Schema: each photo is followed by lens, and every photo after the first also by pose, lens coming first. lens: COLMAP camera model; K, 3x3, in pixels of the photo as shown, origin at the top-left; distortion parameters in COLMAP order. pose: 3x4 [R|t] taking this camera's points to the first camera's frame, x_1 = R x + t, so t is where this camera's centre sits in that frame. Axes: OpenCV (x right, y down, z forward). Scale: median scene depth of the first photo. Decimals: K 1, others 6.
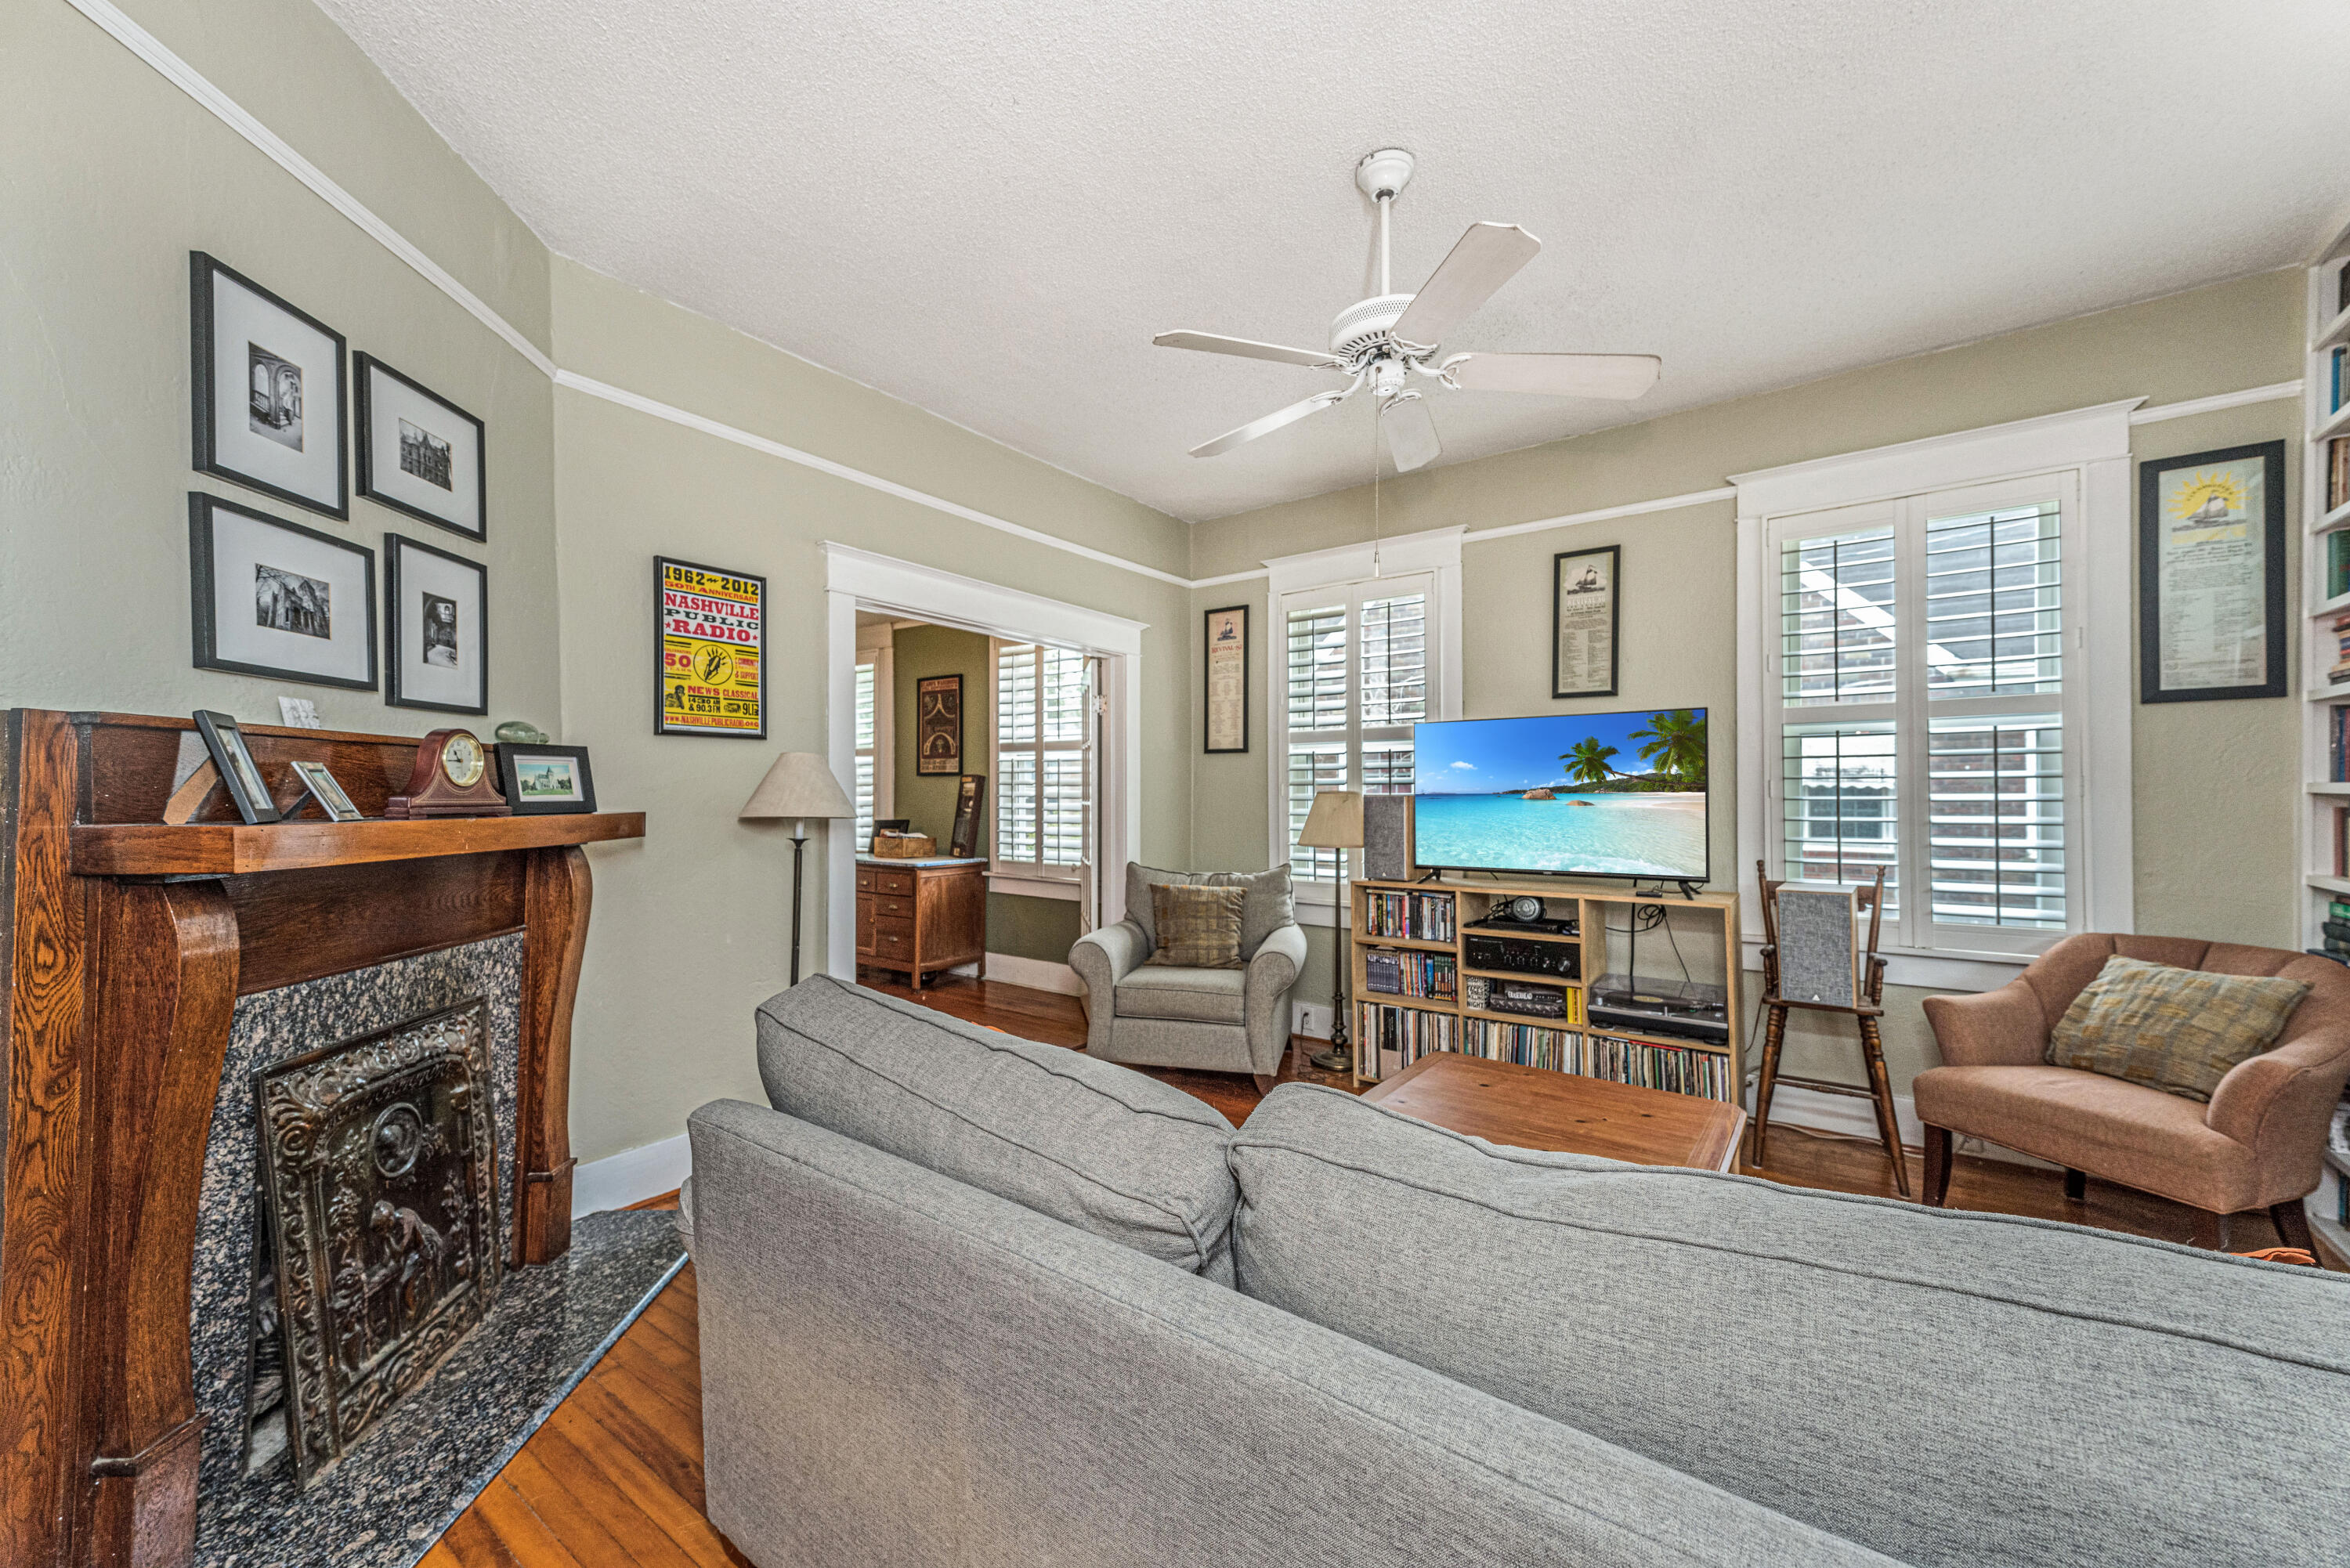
lens RADIAL K [[909.6, 0, 1169.3], [0, 909.6, 781.6], [0, 0, 1]] dist [0.011773, -0.000056]
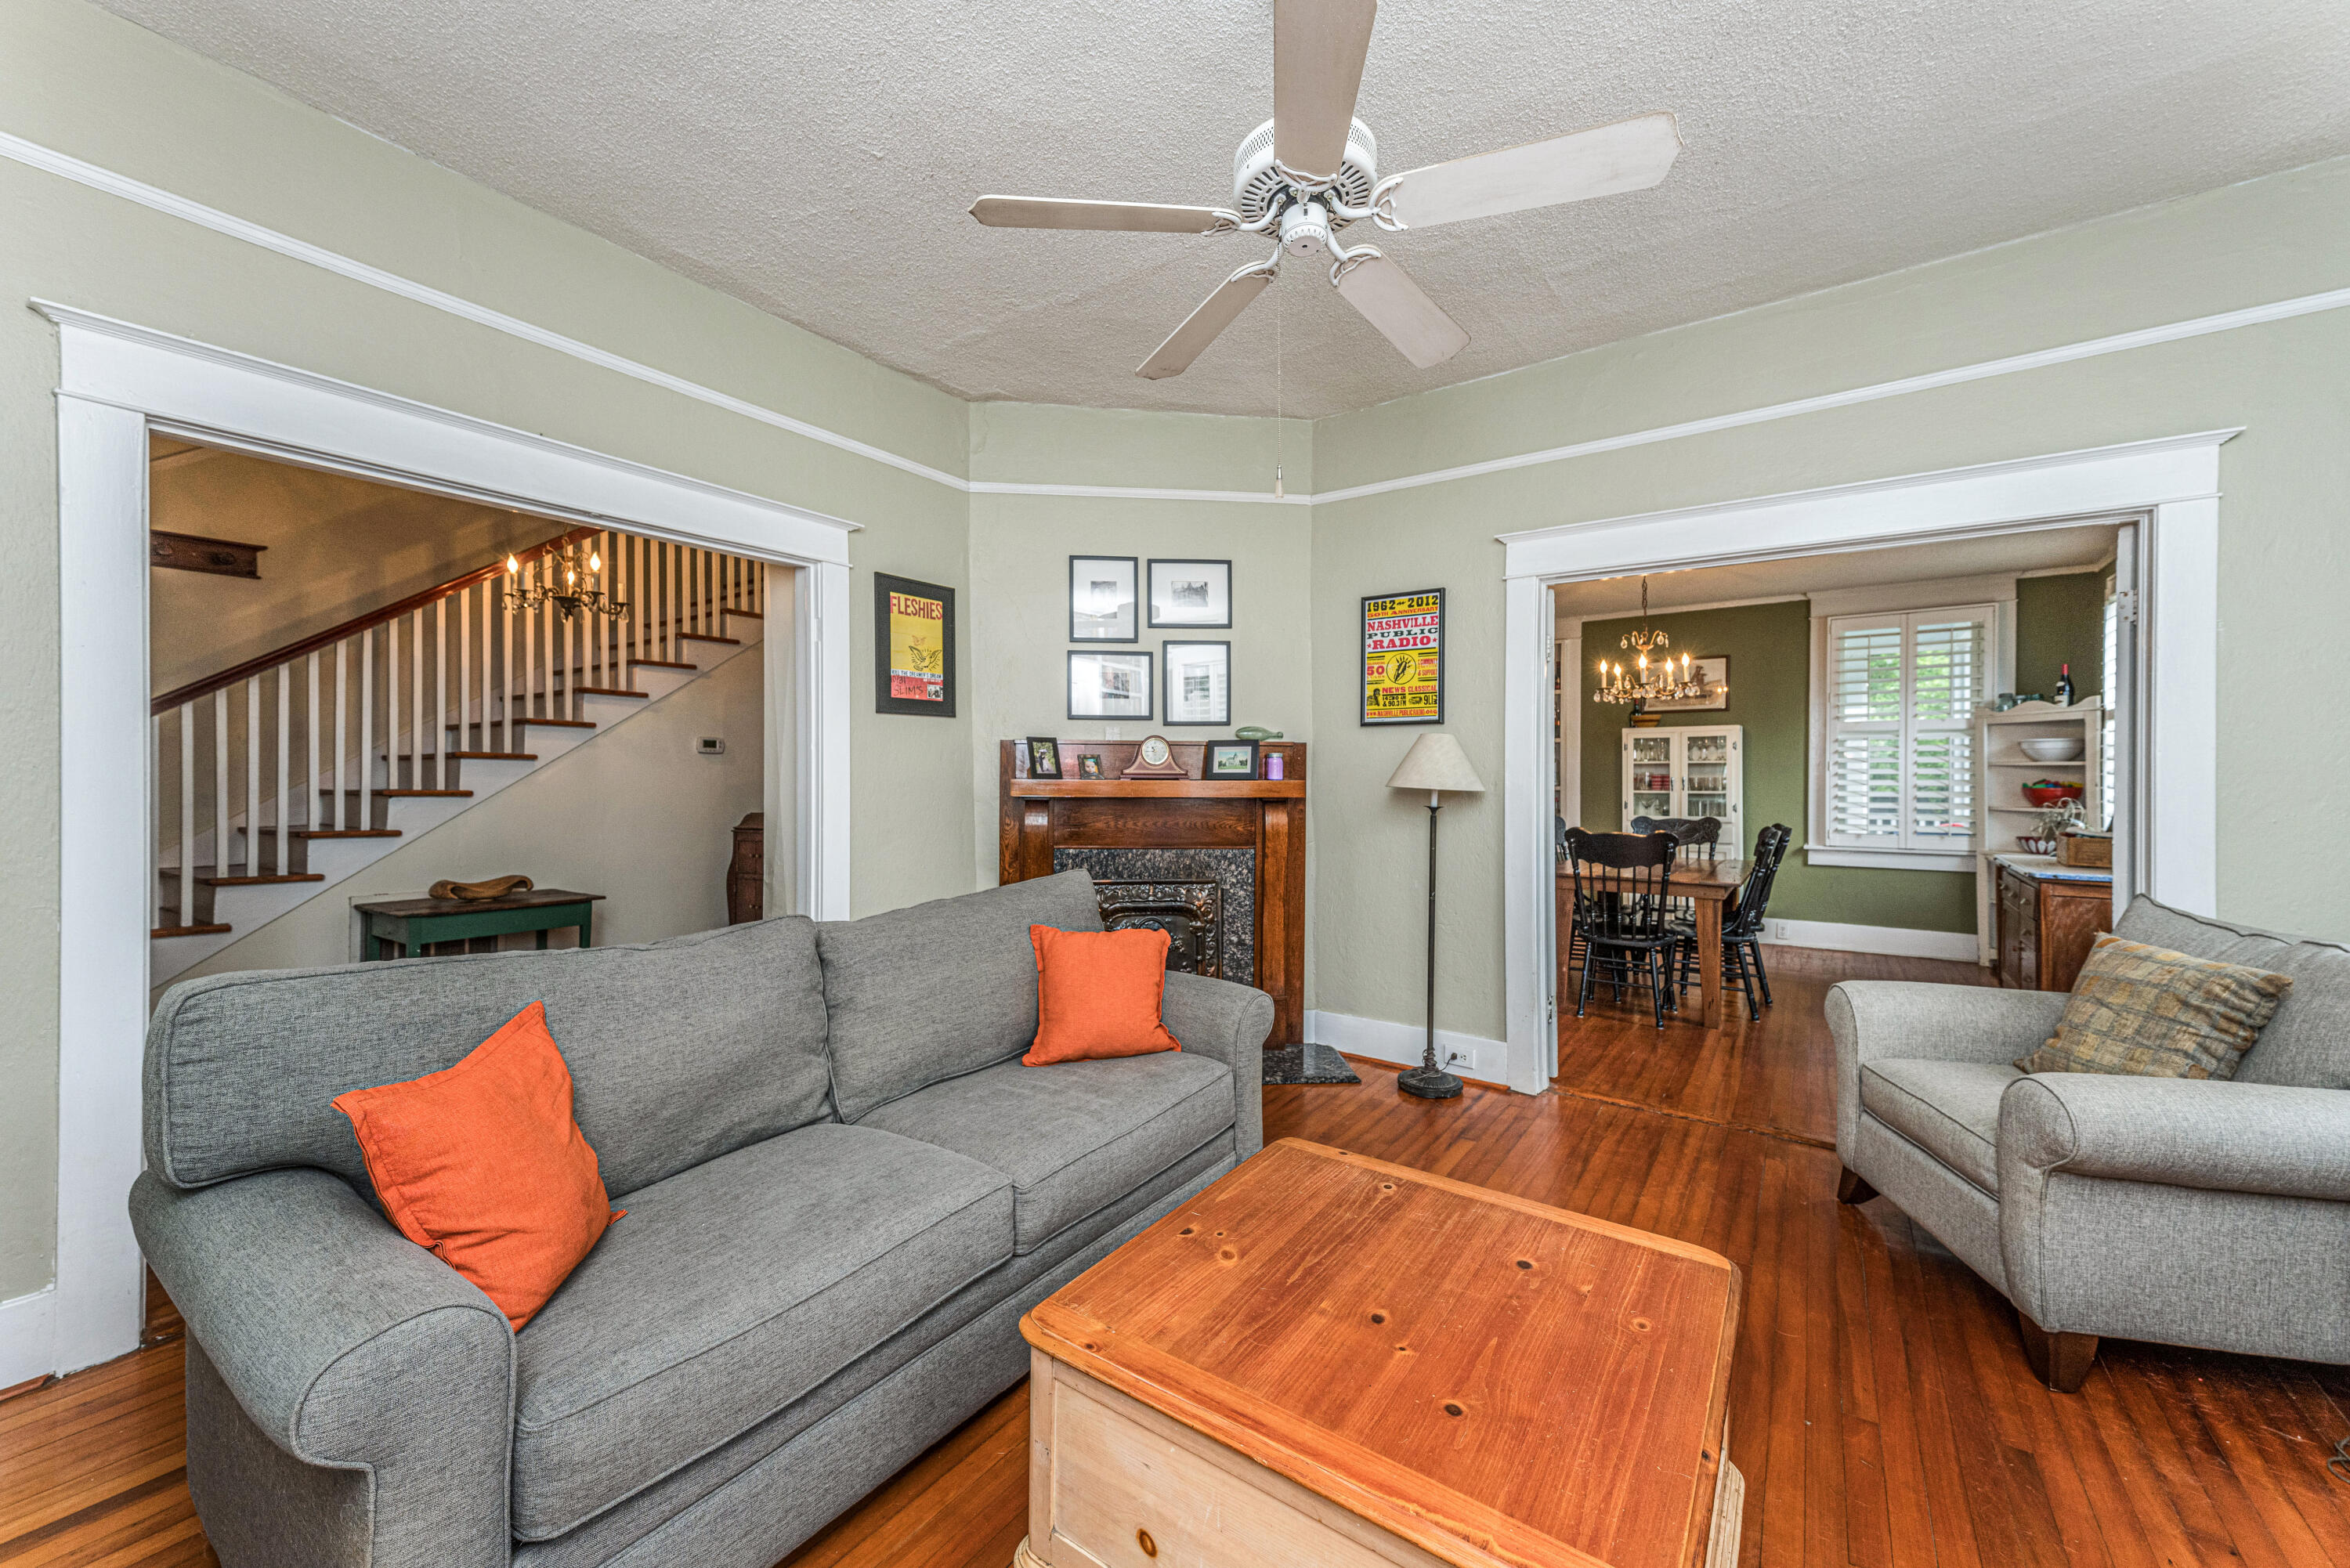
lens RADIAL K [[909.6, 0, 1165.6], [0, 909.6, 782.8], [0, 0, 1]] dist [0.011773, -0.000056]
pose [[0.006667, 0.010466, -0.999923, 0.797917], [0.009424, 0.999900, 0.010529, 0.016331], [0.999933, -0.009494, 0.006568, 0.668118]]
